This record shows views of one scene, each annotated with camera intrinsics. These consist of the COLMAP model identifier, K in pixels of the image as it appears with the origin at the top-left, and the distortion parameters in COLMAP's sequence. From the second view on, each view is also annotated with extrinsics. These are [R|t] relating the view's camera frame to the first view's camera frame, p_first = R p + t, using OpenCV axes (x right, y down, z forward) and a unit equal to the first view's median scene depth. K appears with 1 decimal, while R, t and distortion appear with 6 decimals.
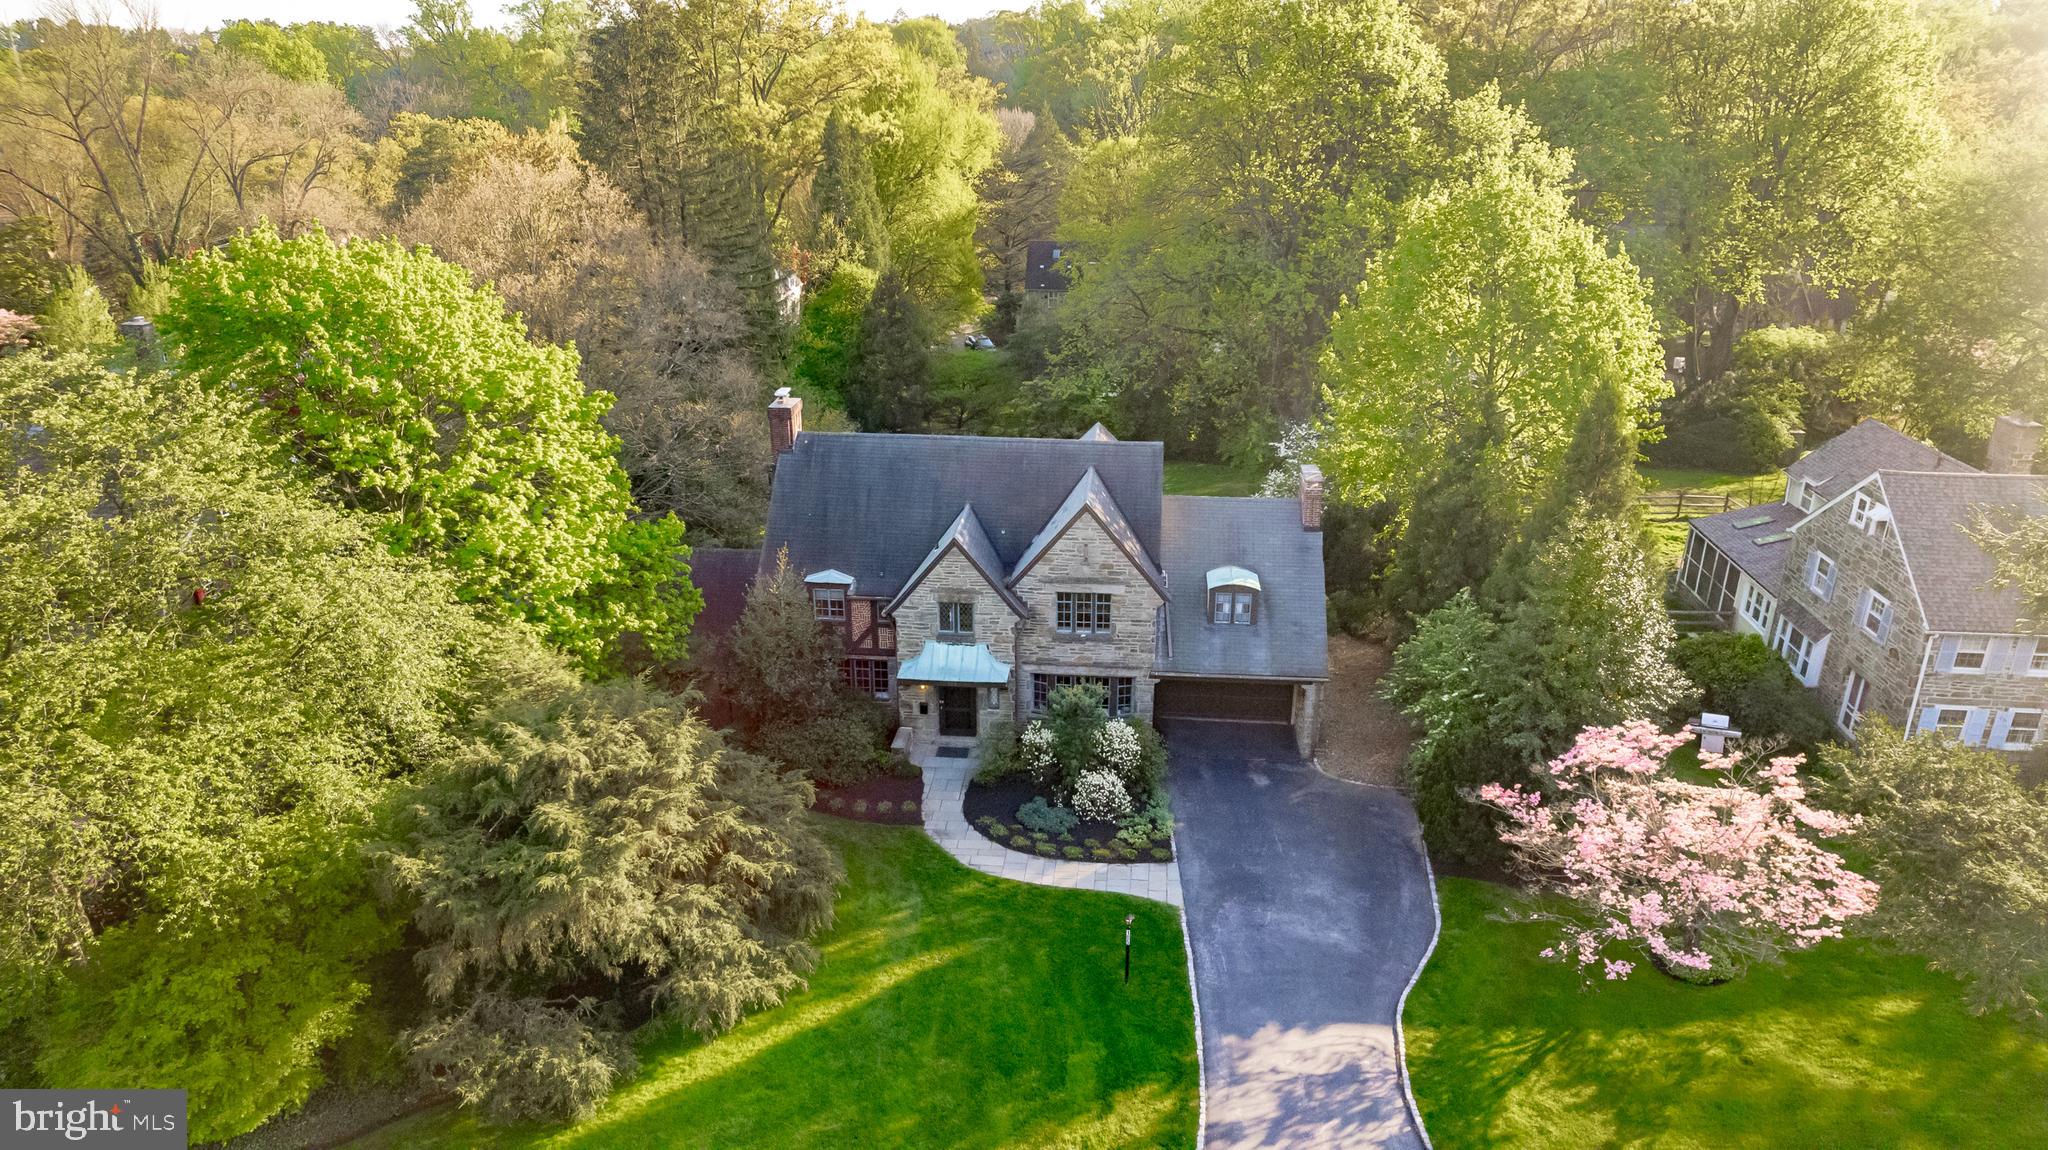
lens RADIAL K [[1293.9, 0, 1027.1], [0, 1293.9, 584.0], [0, 0, 1]] dist [-0.059047, 0.039807]
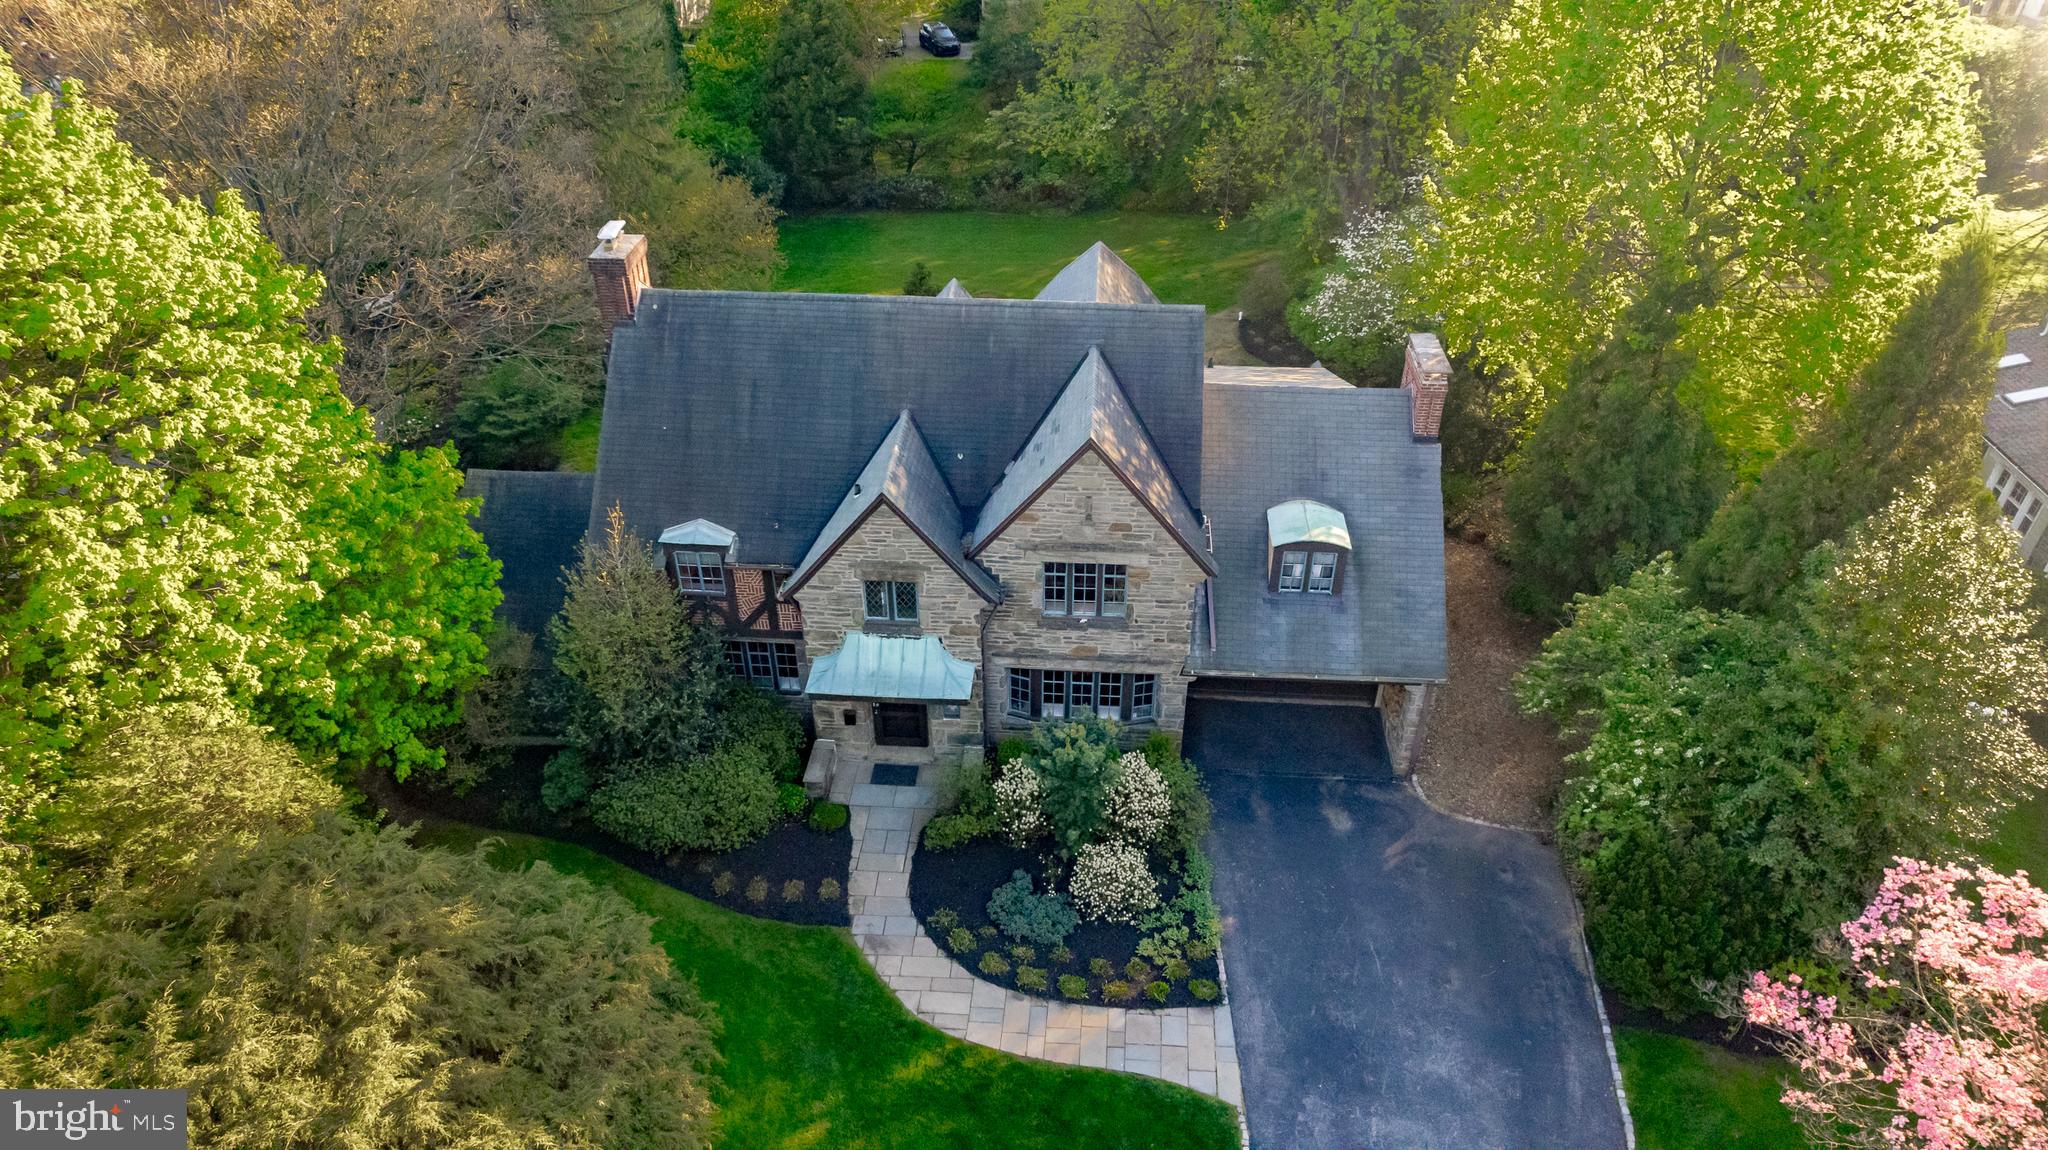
lens RADIAL K [[1295.7, 0, 1028.2], [0, 1295.7, 579.9], [0, 0, 1]] dist [-0.049857, -0.001712]
pose [[0.999728, -0.015377, 0.017561, 0.003570], [0.010648, 0.969933, 0.243138, -0.146111], [-0.020772, -0.242884, 0.969833, 0.368366]]
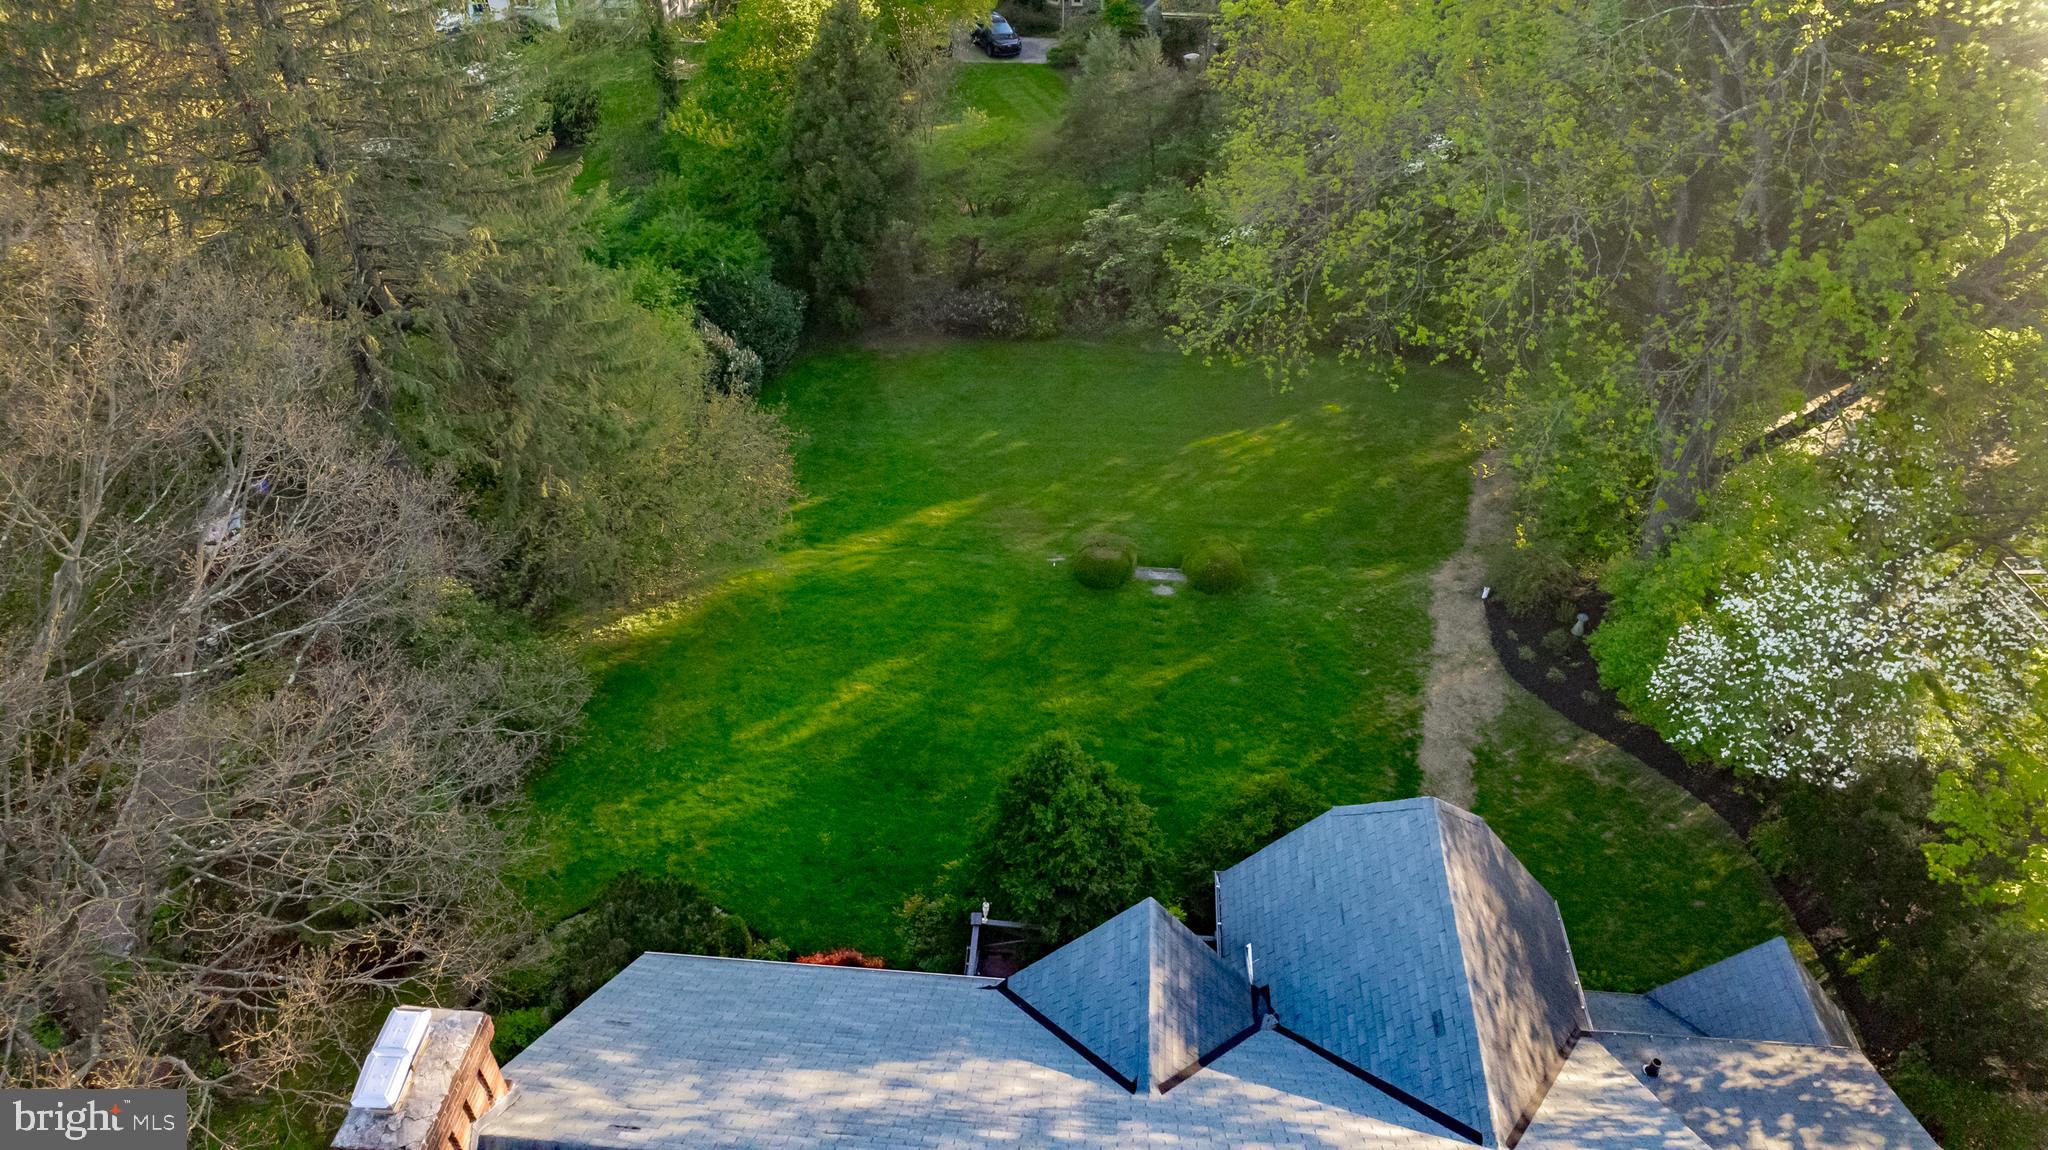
lens RADIAL K [[1293.9, 0, 1027.1], [0, 1293.9, 584.0], [0, 0, 1]] dist [-0.059047, 0.039807]
pose [[0.999988, 0.000342, 0.004914, -0.067337], [-0.001823, 0.952435, 0.304737, -0.350598], [-0.004576, -0.304742, 0.952424, 0.855451]]
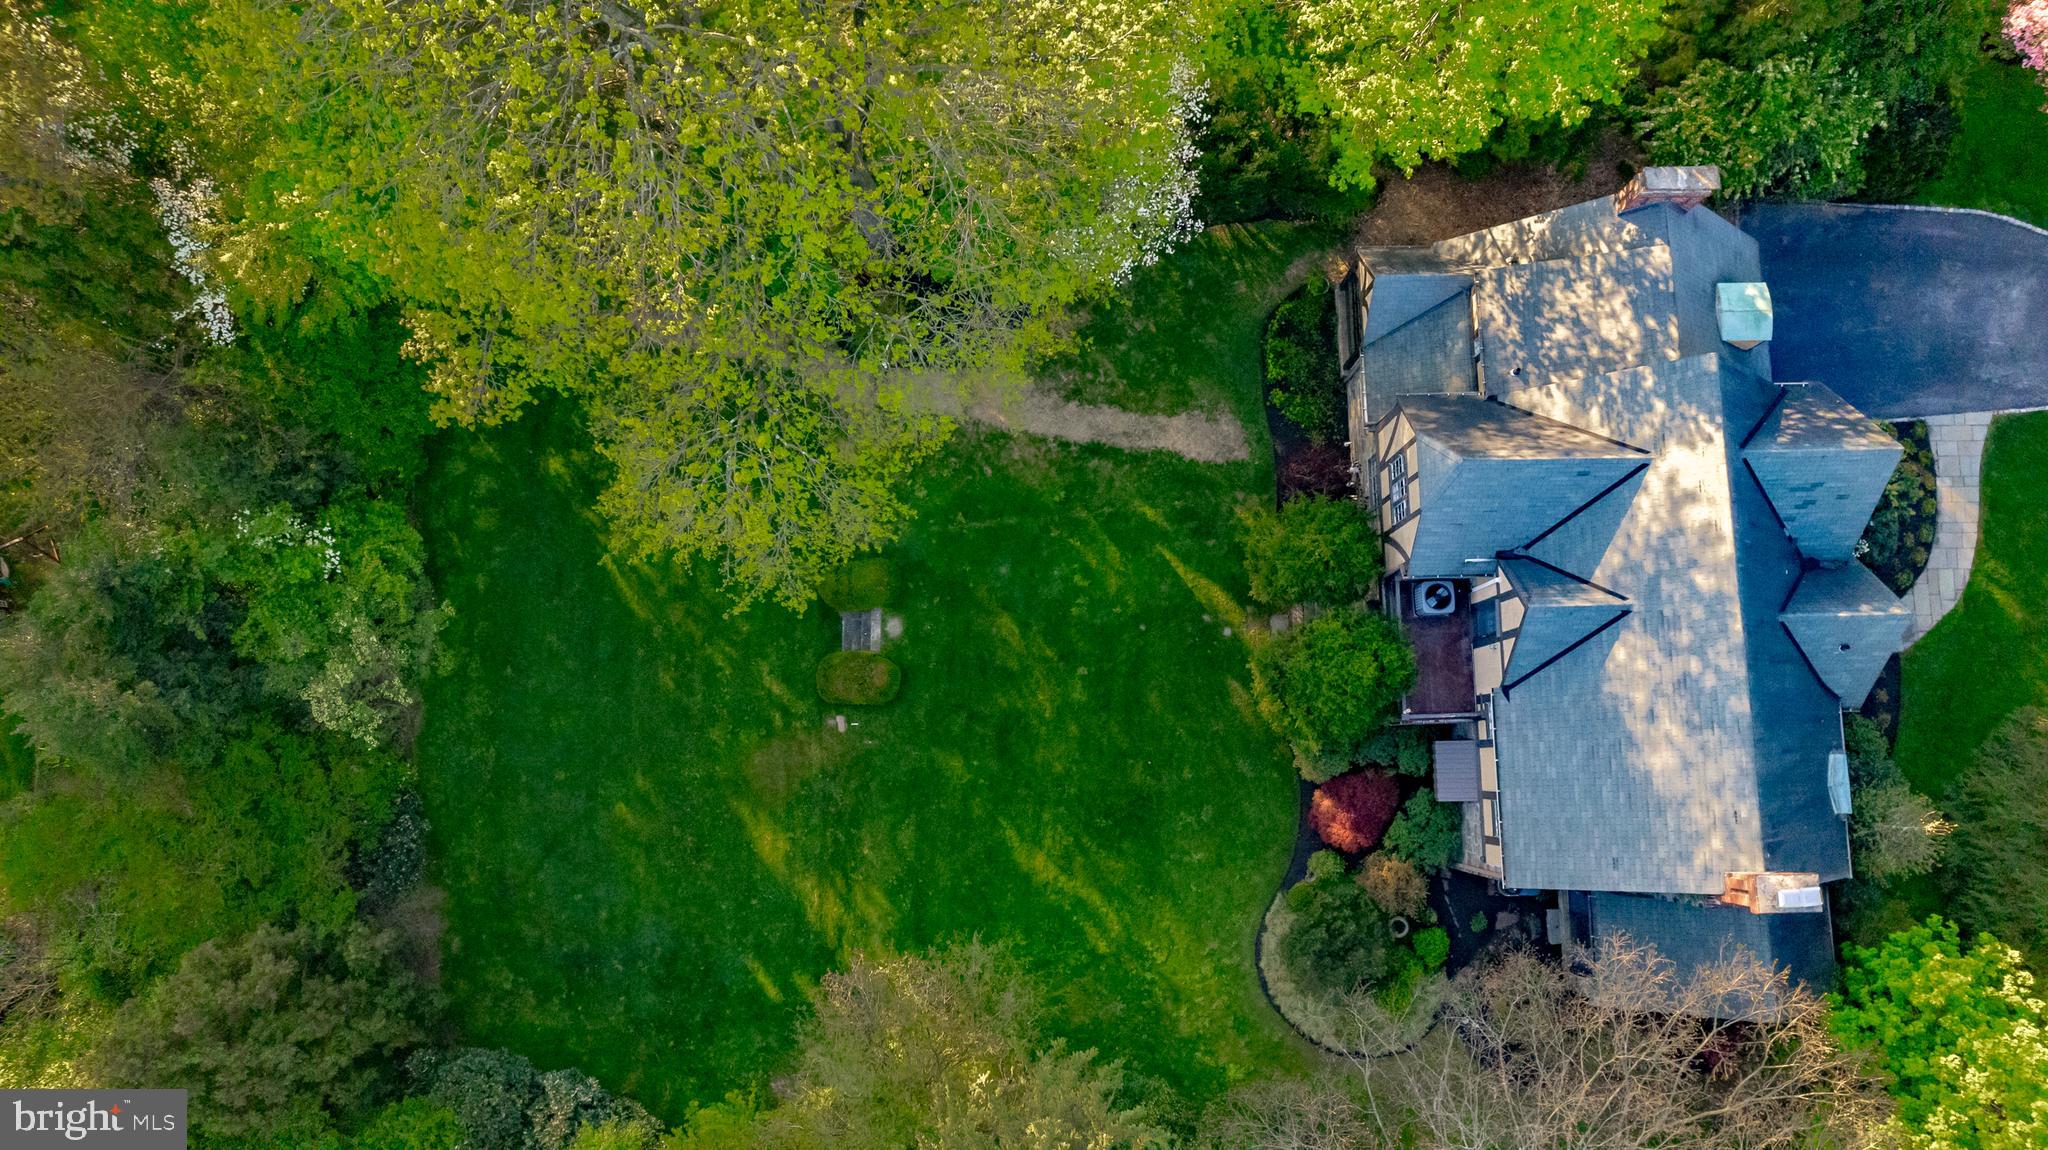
lens RADIAL K [[1293.9, 0, 1027.1], [0, 1293.9, 584.0], [0, 0, 1]] dist [-0.059047, 0.039807]
pose [[-0.103045, -0.984775, 0.140003, -0.092067], [0.388946, 0.089653, 0.916888, -0.987058], [-0.915479, 0.148934, 0.373786, 1.197131]]
